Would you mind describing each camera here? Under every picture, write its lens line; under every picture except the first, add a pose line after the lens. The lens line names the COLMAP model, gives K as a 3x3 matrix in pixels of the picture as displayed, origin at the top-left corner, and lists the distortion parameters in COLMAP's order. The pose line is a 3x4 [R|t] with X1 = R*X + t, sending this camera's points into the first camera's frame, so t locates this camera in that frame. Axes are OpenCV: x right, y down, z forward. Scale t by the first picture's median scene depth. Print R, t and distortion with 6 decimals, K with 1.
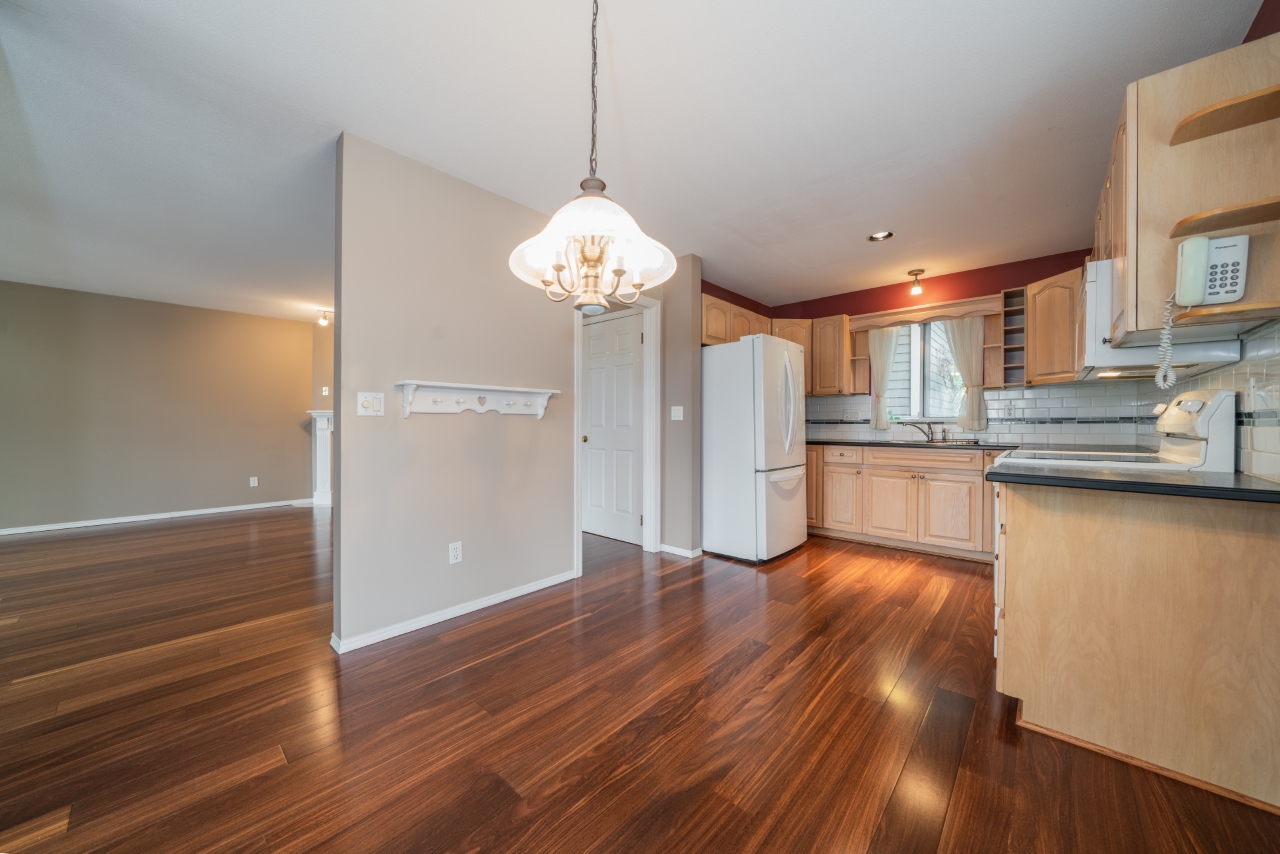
lens RADIAL K [[444.4, 0, 650.5], [0, 444.4, 424.4], [0, 0, 1]] dist [-0.012373, -0.000054]
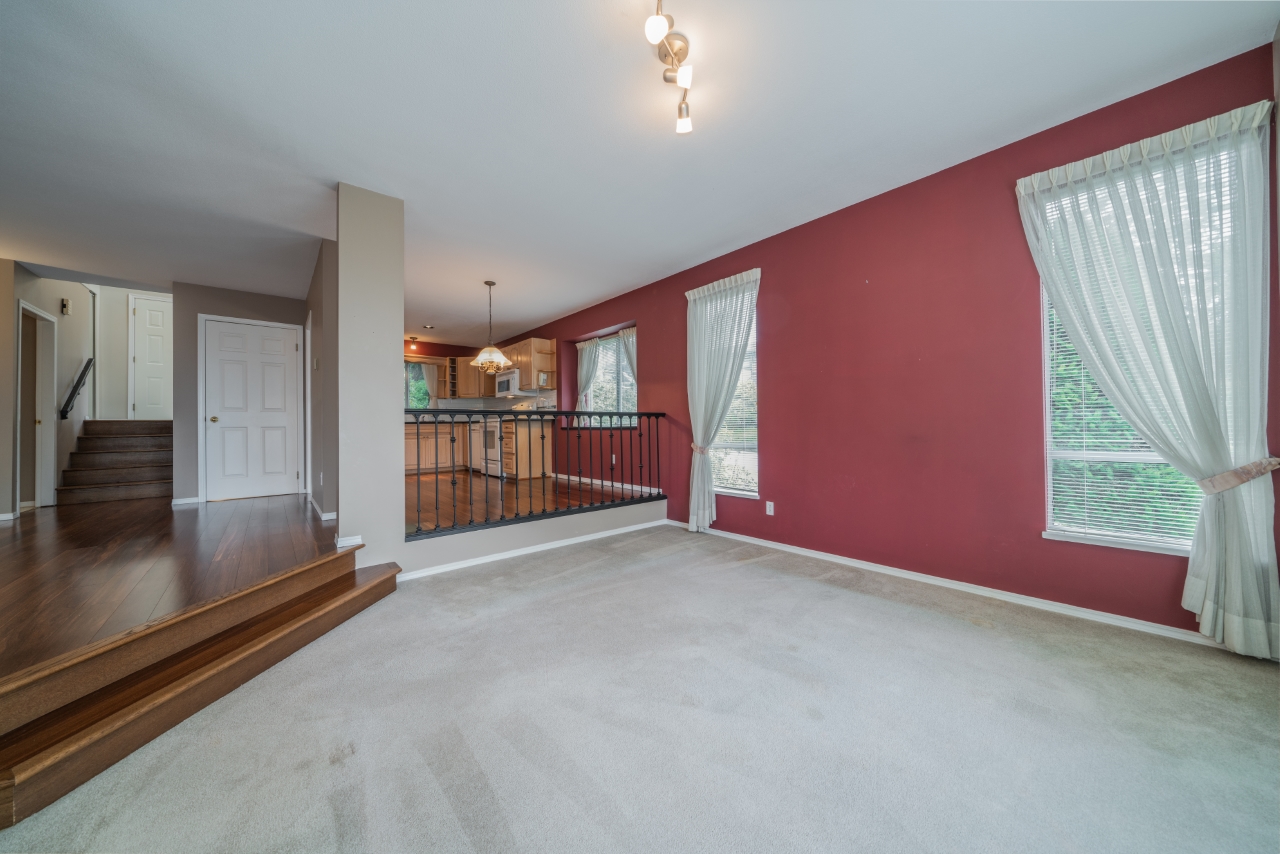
lens RADIAL K [[423.1, 0, 628.1], [0, 423.1, 424.1], [0, 0, 1]] dist [-0.001929, -0.000105]
pose [[0.150194, 0.003756, 0.988649, -1.364594], [0.014484, 0.999877, -0.005999, 0.086954], [-0.988550, 0.015220, 0.150121, -0.296751]]
